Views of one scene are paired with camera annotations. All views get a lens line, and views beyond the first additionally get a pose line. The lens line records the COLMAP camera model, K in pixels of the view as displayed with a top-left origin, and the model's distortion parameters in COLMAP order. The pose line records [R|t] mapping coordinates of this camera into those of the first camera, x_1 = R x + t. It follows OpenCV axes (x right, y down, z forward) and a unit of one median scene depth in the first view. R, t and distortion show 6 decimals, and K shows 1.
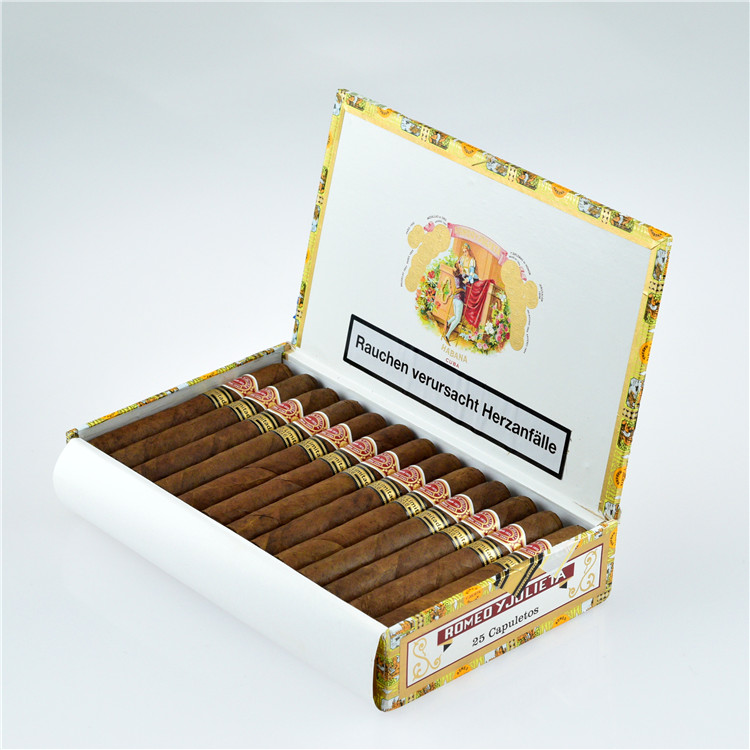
lens RADIAL K [[2748.0, 0, 374.7], [0, 2748.0, 375.3], [0, 0, 1]] dist [-0.154395, 0.000000]
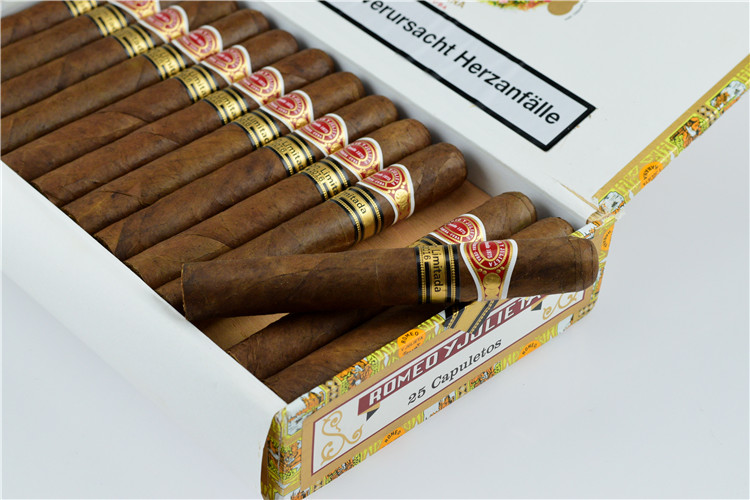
lens RADIAL K [[1654.0, 0, 378.6], [0, 1654.0, 248.4], [0, 0, 1]] dist [0.012353, 0.000000]
pose [[0.999080, 0.018823, 0.038523, 0.010903], [-0.027155, 0.973094, 0.228804, -0.035208], [-0.033179, -0.229640, 0.972710, 0.585955]]
